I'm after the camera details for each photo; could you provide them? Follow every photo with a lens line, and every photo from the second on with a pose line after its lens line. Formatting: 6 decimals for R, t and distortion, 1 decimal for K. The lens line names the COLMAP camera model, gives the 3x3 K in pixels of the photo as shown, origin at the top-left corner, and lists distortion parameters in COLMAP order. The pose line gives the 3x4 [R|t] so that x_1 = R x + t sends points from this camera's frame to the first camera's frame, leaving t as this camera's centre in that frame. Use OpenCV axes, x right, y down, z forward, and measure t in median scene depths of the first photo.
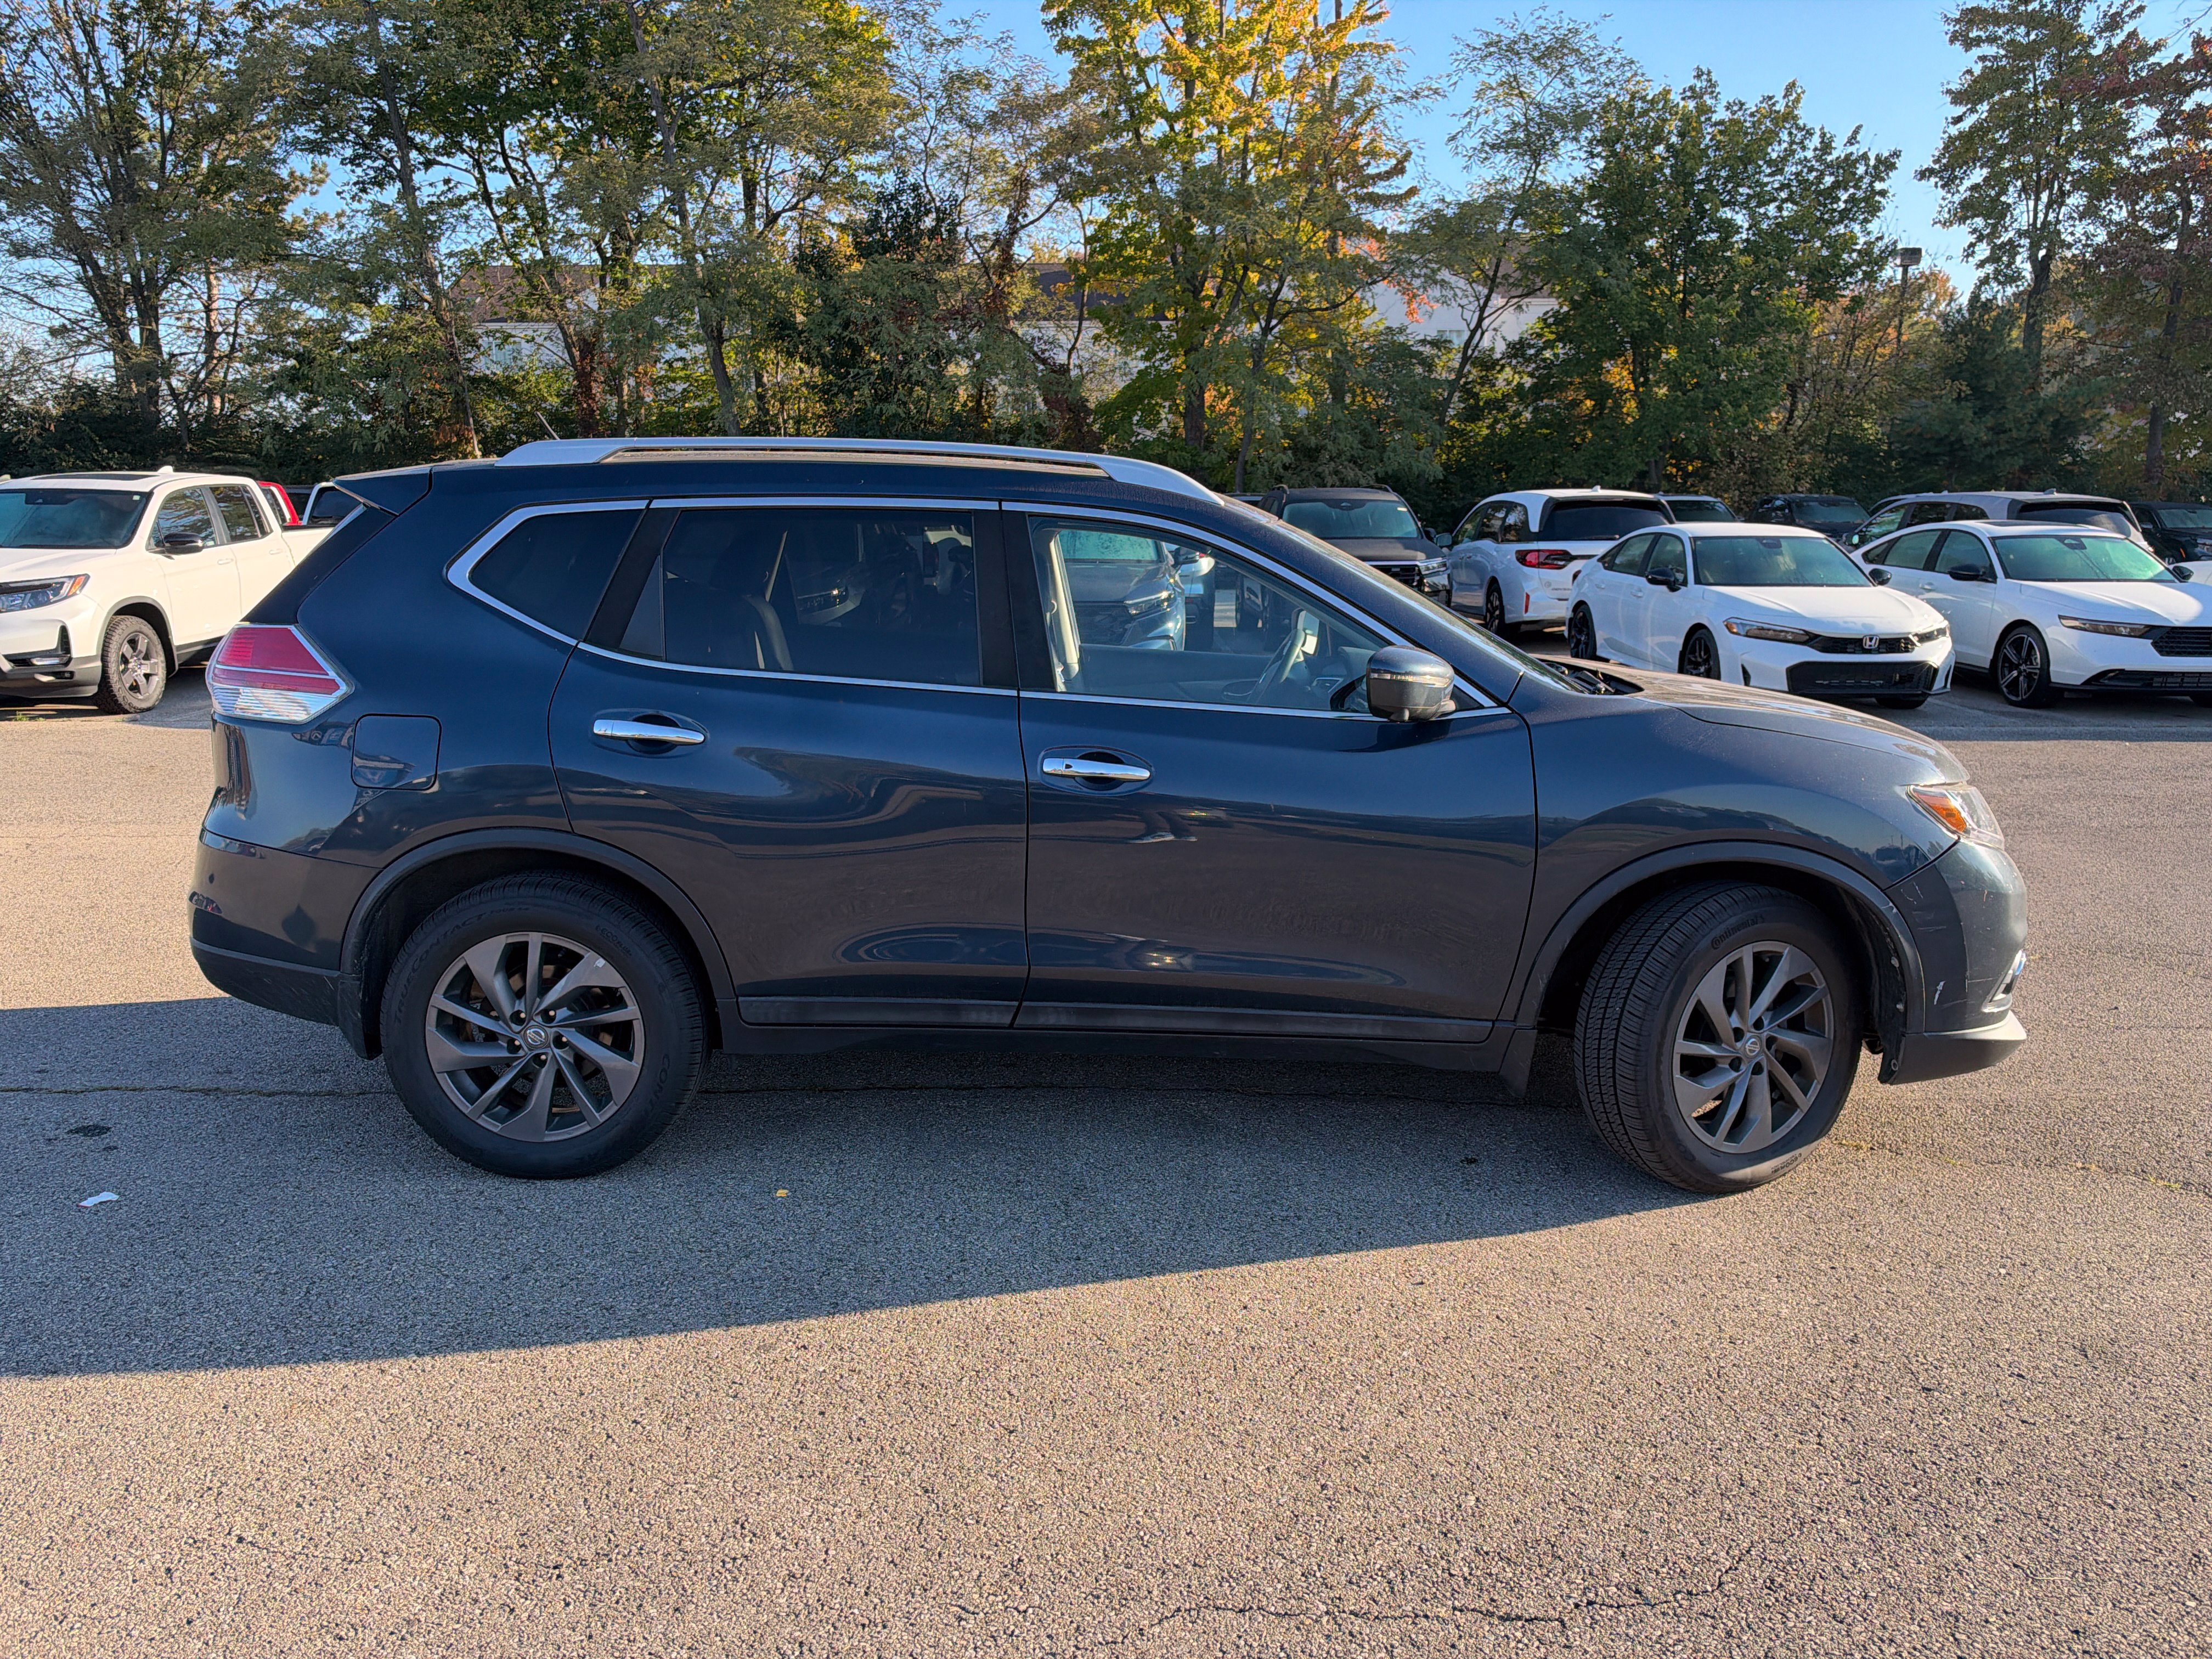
lens RADIAL K [[1616.3, 0, 1124.1], [0, 1616.3, 836.8], [0, 0, 1]] dist [-0.001760, -0.017031]
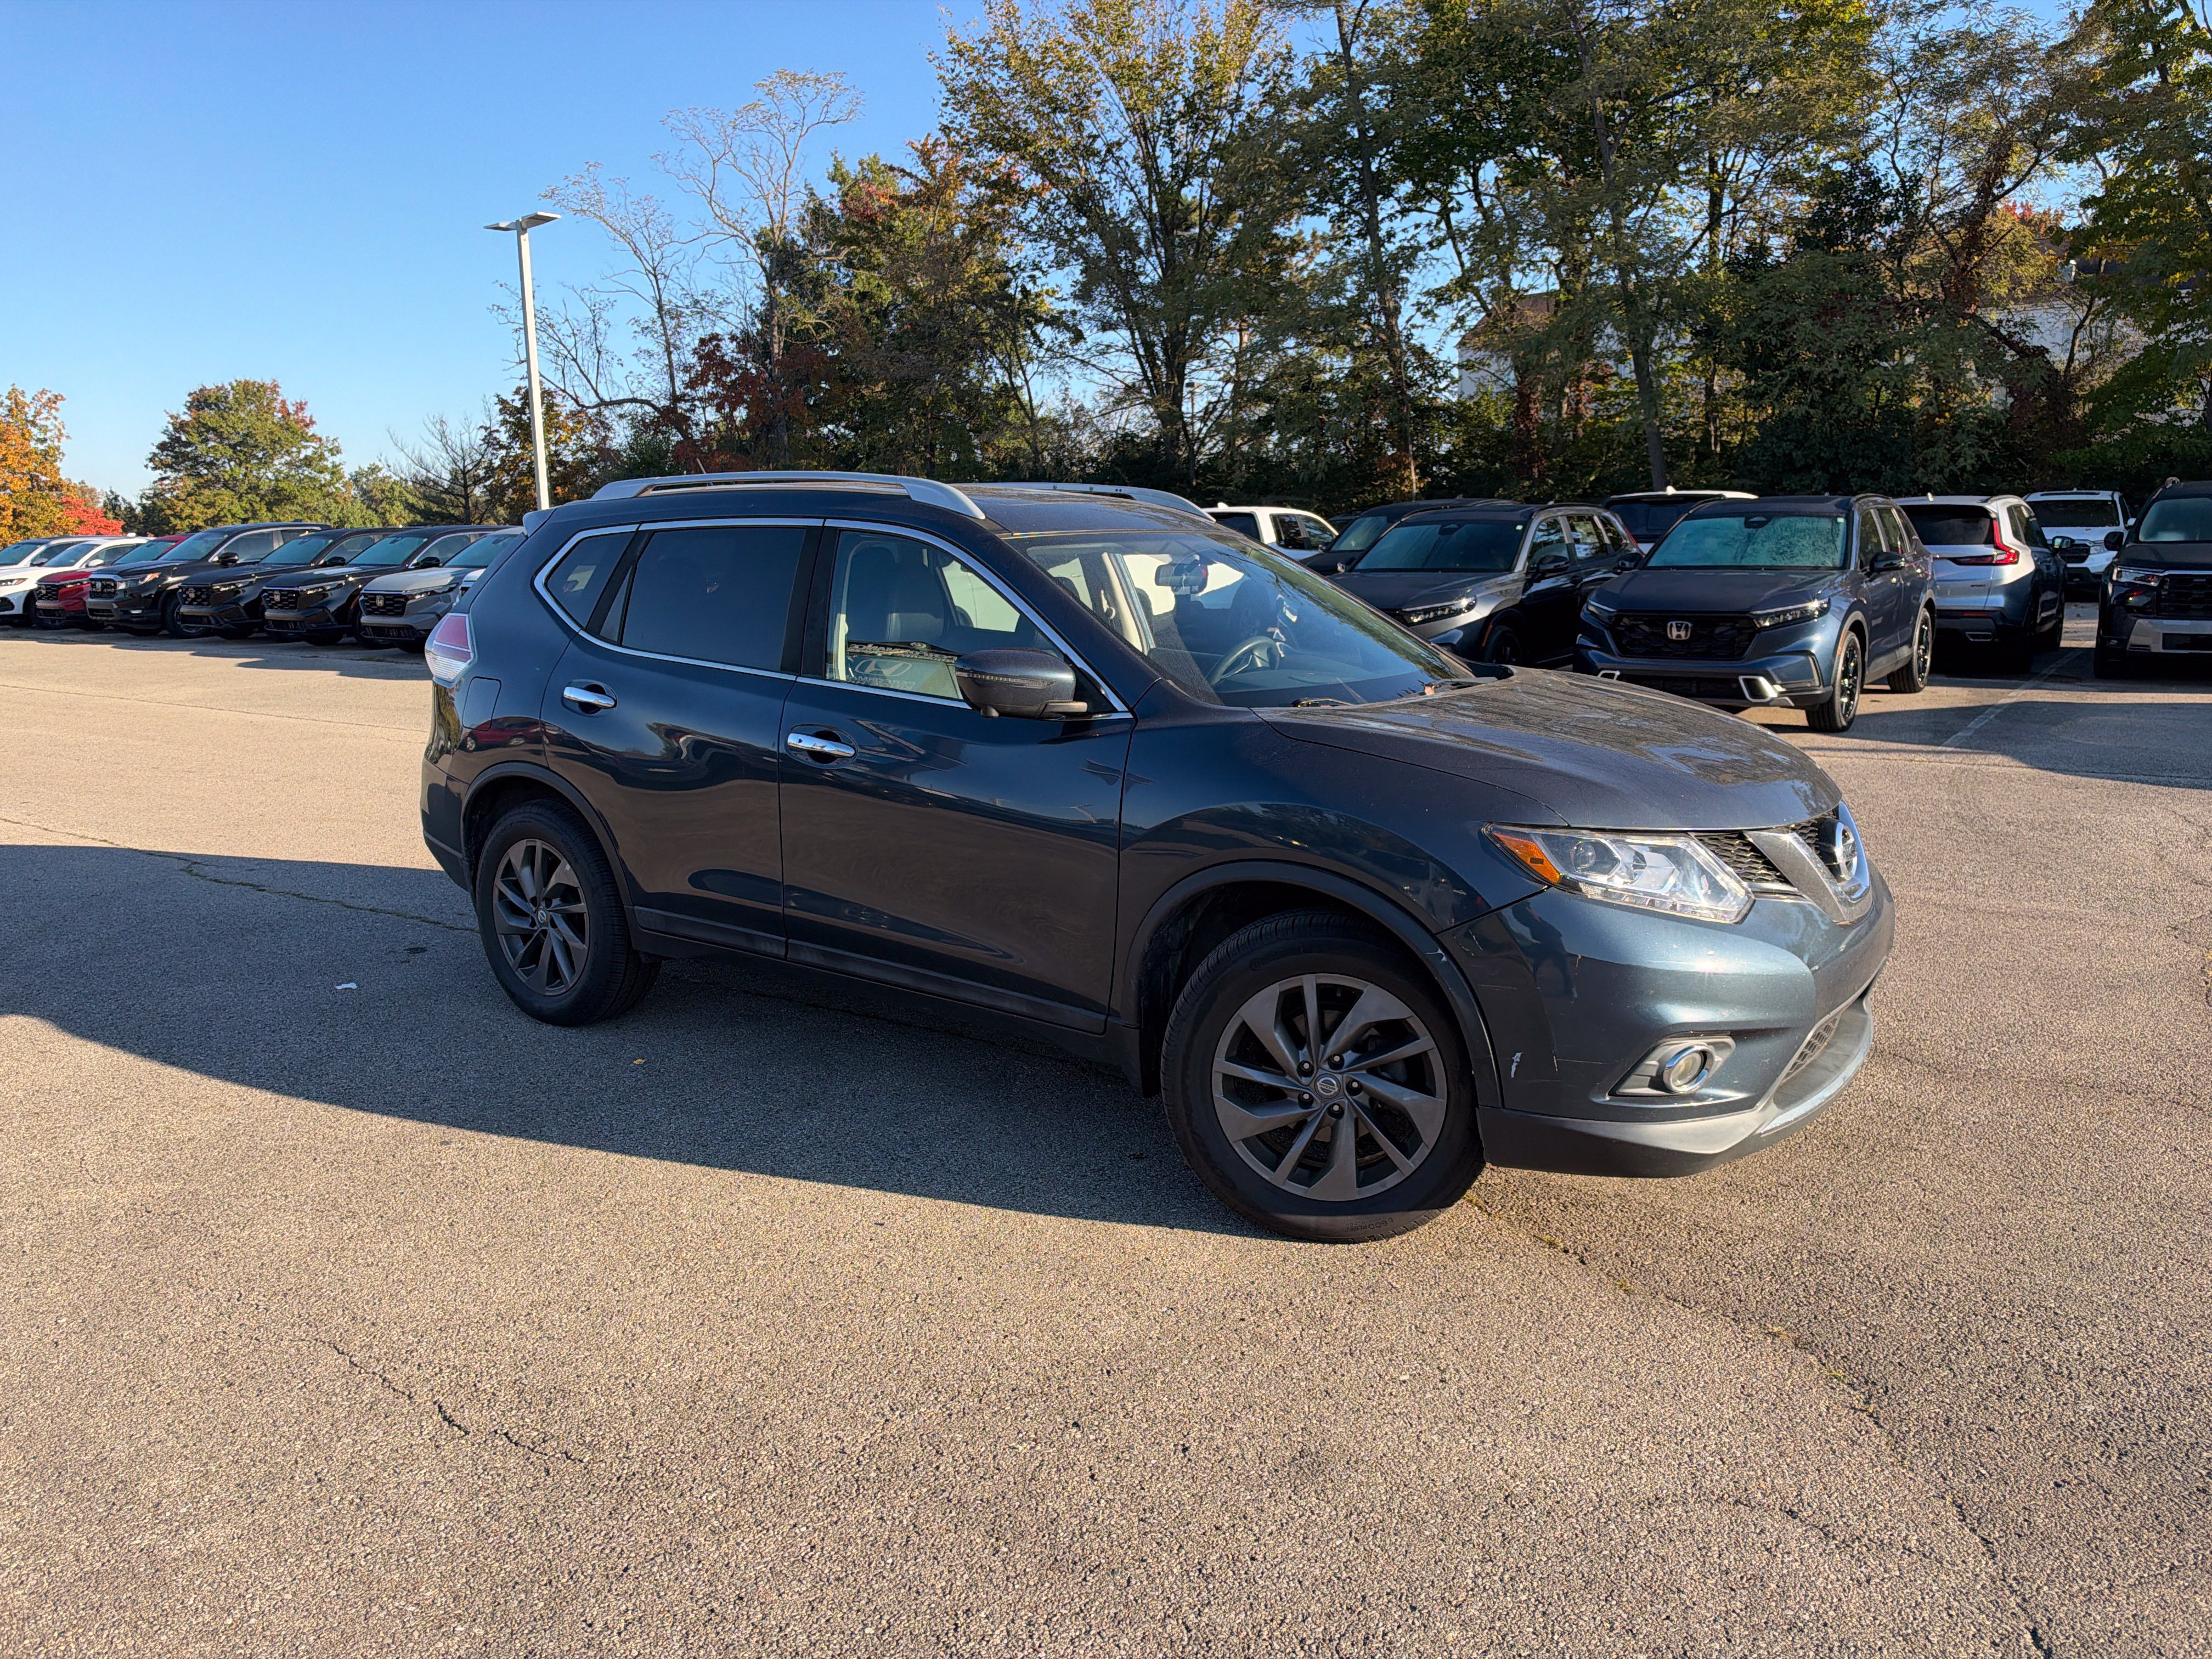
lens RADIAL K [[1616.3, 0, 1113.5], [0, 1616.3, 814.7], [0, 0, 1]] dist [-0.001760, -0.017031]
pose [[0.807045, 0.085091, -0.584327, 0.242900], [-0.097837, 0.995154, 0.009789, -0.006864], [0.582329, 0.049269, 0.811459, 0.049863]]
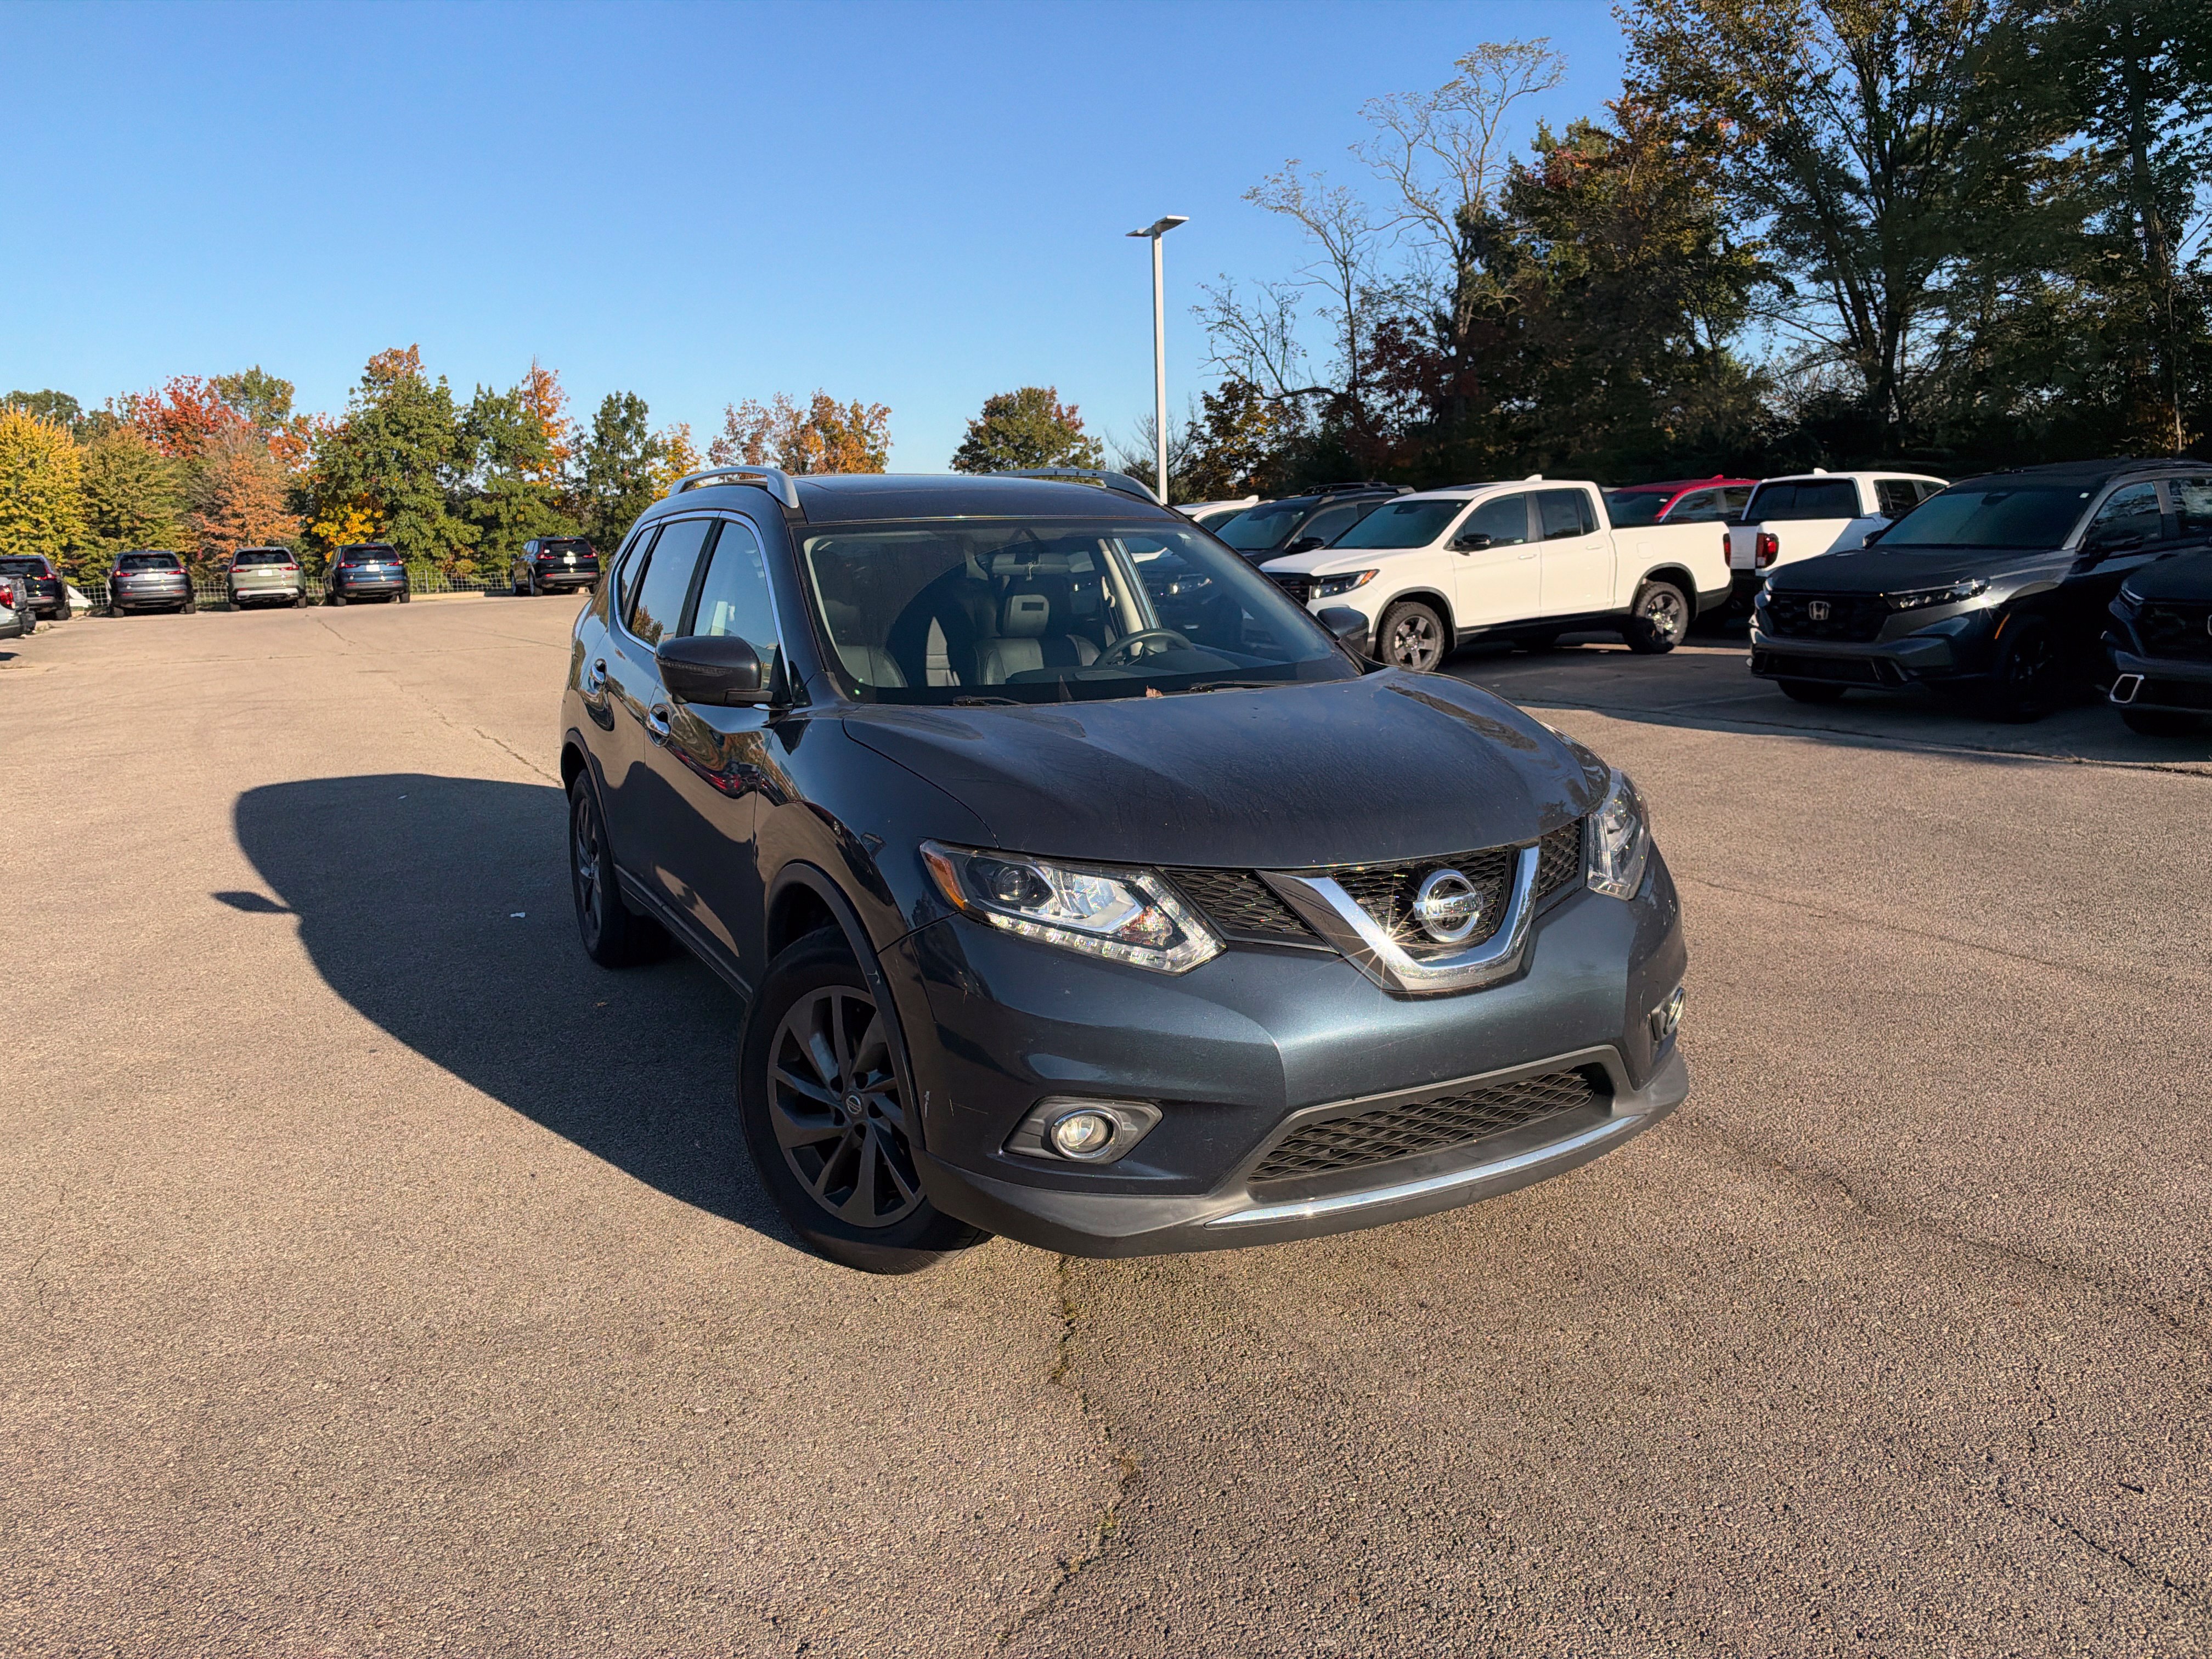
lens RADIAL K [[1616.3, 0, 1113.0], [0, 1616.3, 827.3], [0, 0, 1]] dist [-0.001760, -0.017031]
pose [[0.471081, 0.138091, -0.871214, 0.357647], [-0.138830, 0.986968, 0.081371, -0.033246], [0.871096, 0.082619, 0.484113, 0.202995]]
